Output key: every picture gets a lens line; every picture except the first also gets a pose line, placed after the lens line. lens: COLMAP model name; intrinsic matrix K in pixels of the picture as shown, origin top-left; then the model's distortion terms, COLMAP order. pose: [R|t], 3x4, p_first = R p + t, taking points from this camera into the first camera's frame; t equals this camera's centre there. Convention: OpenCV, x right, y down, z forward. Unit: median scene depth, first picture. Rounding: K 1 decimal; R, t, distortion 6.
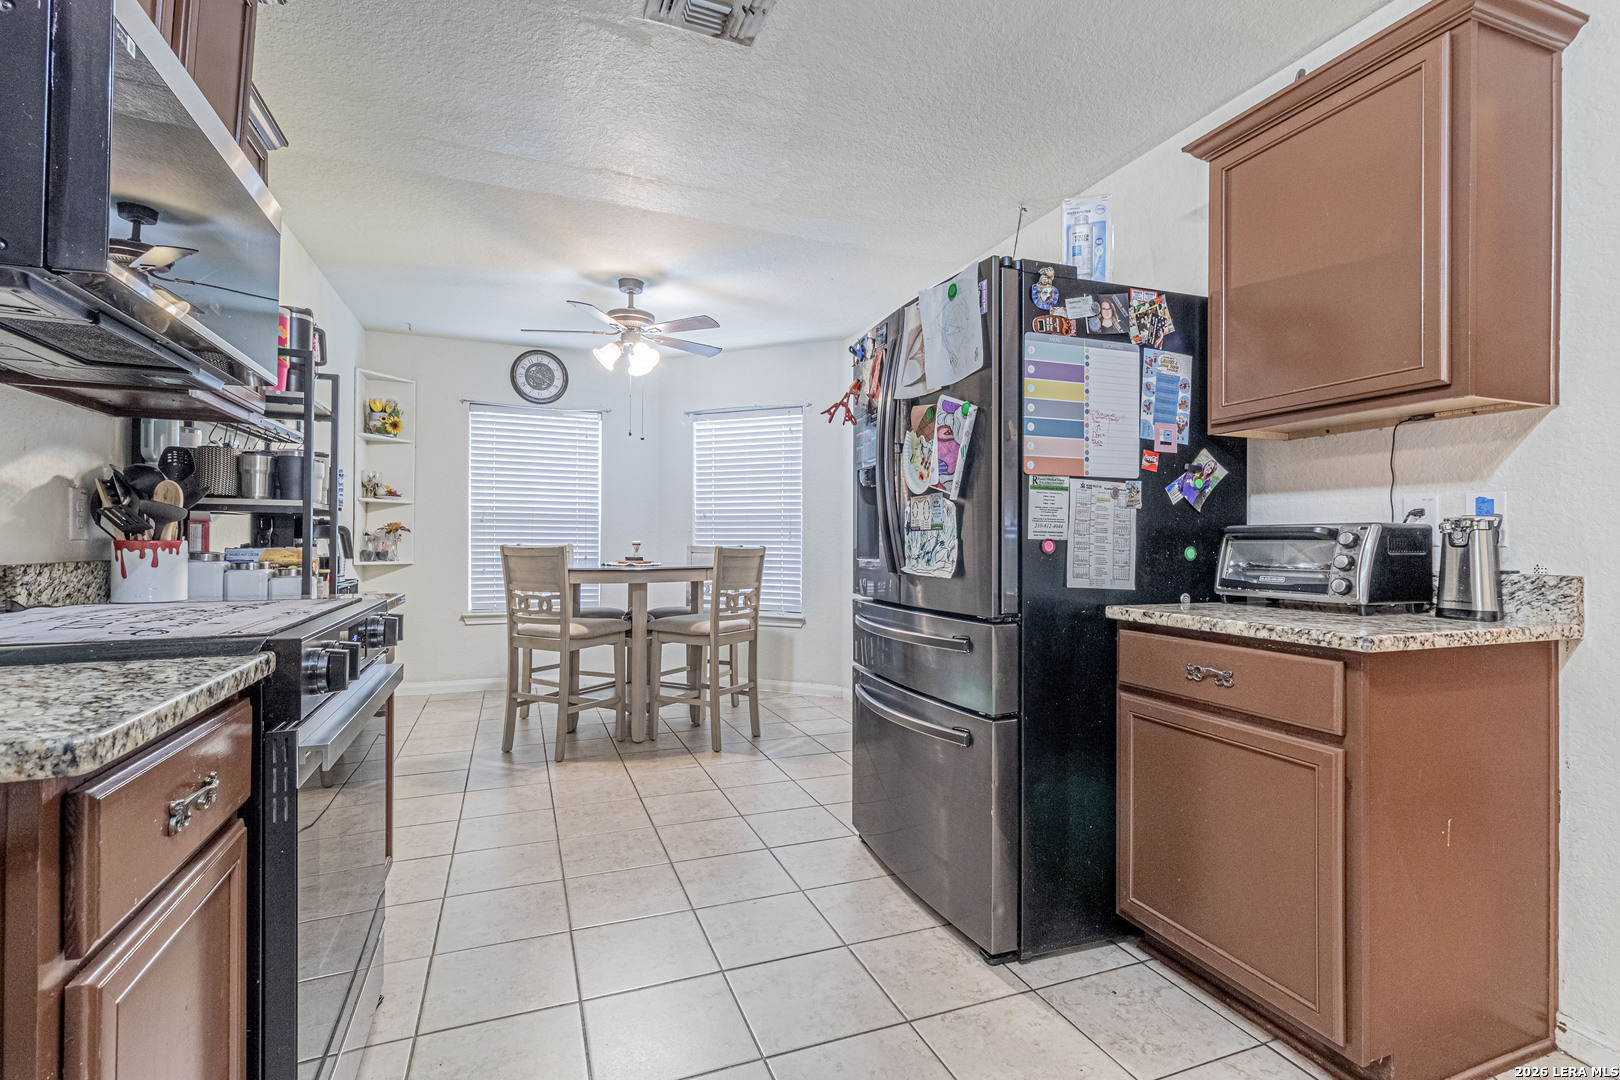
lens RADIAL K [[751.7, 0, 815.3], [0, 751.7, 540.6], [0, 0, 1]] dist [0.006411, 0.000319]
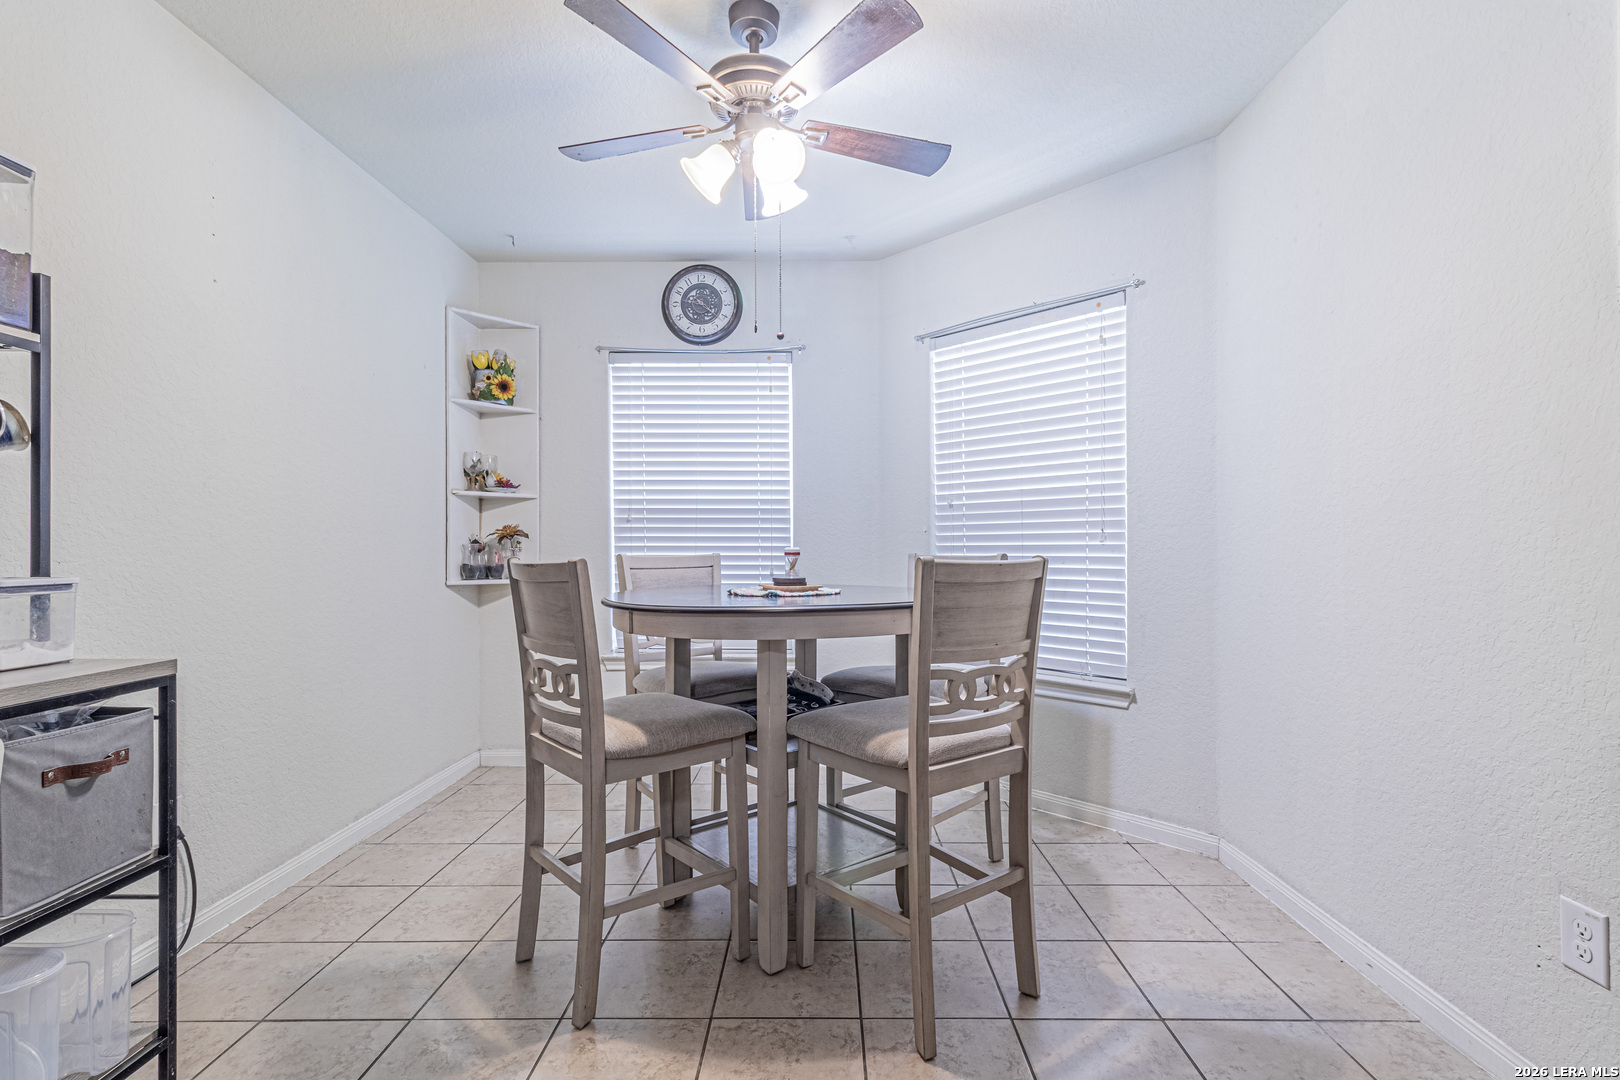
lens RADIAL K [[751.8, 0, 824.0], [0, 751.8, 542.8], [0, 0, 1]] dist [0.003223, 0.000235]
pose [[0.928400, -0.012039, -0.371387, -0.026004], [0.009809, 0.999921, -0.007893, 0.001774], [0.371453, 0.003685, 0.928444, 0.586098]]
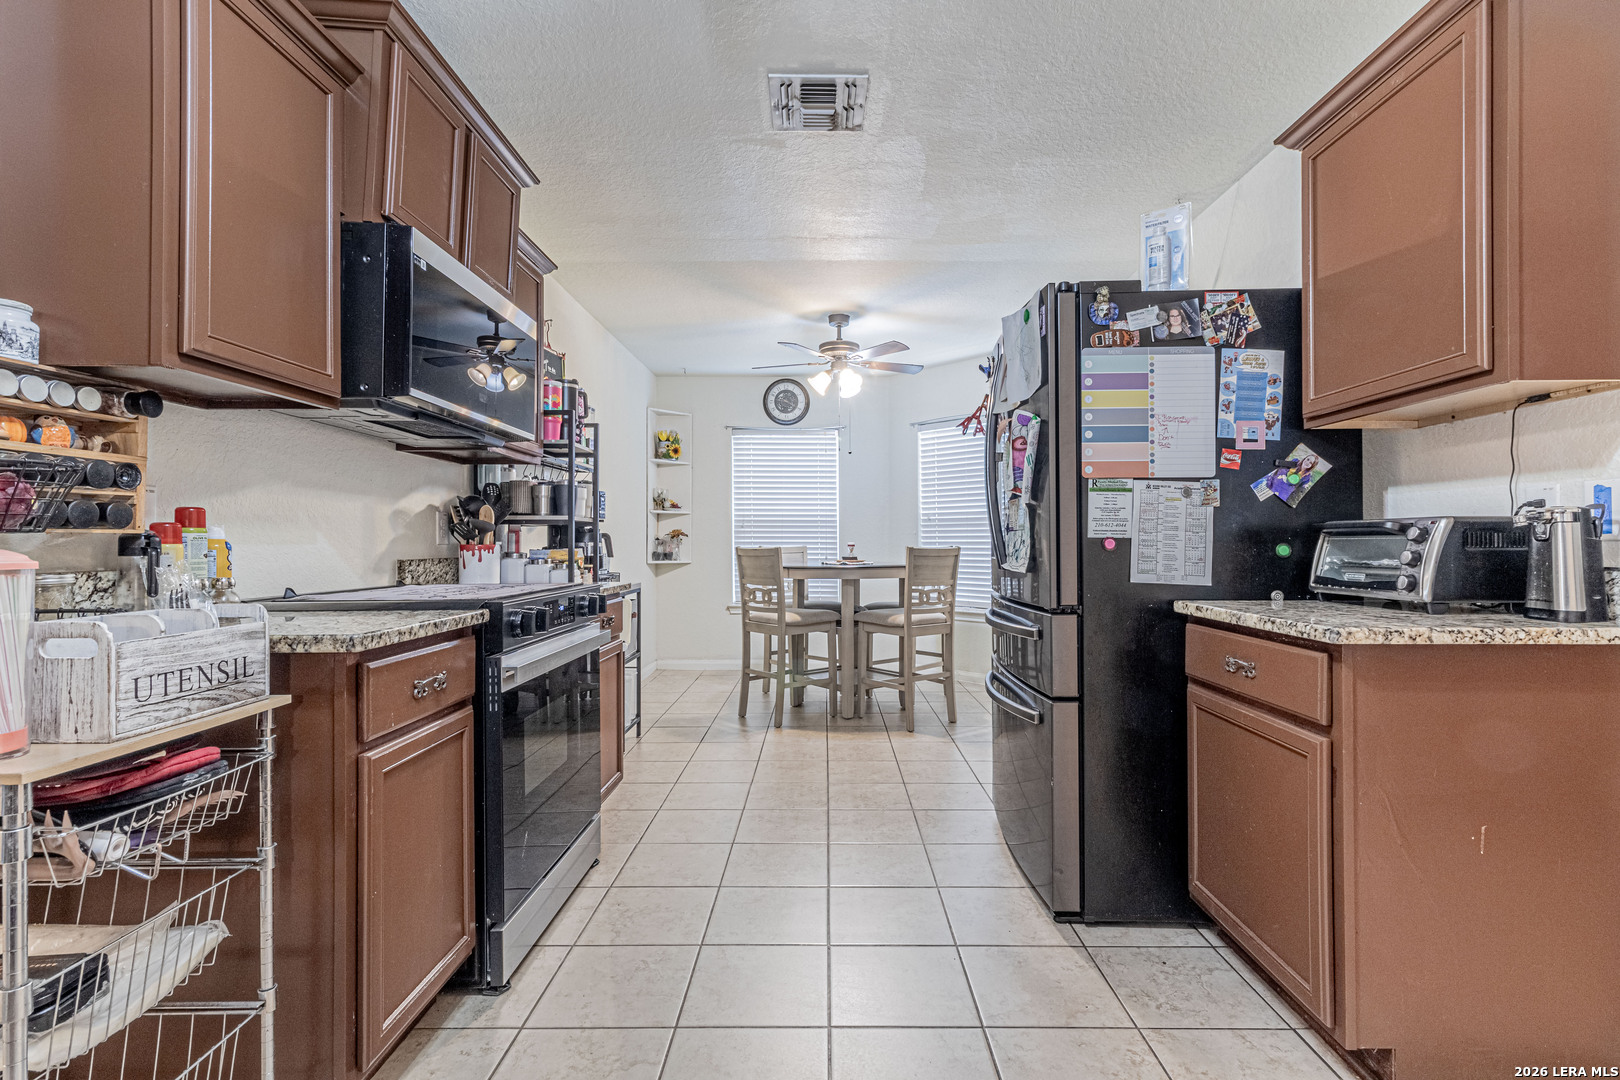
lens RADIAL K [[751.8, 0, 824.0], [0, 751.8, 542.8], [0, 0, 1]] dist [0.003223, 0.000235]
pose [[0.928239, -0.008130, -0.371896, 0.163177], [0.008339, 0.999965, -0.001046, 0.001751], [0.371892, -0.002131, 0.928274, -0.075733]]
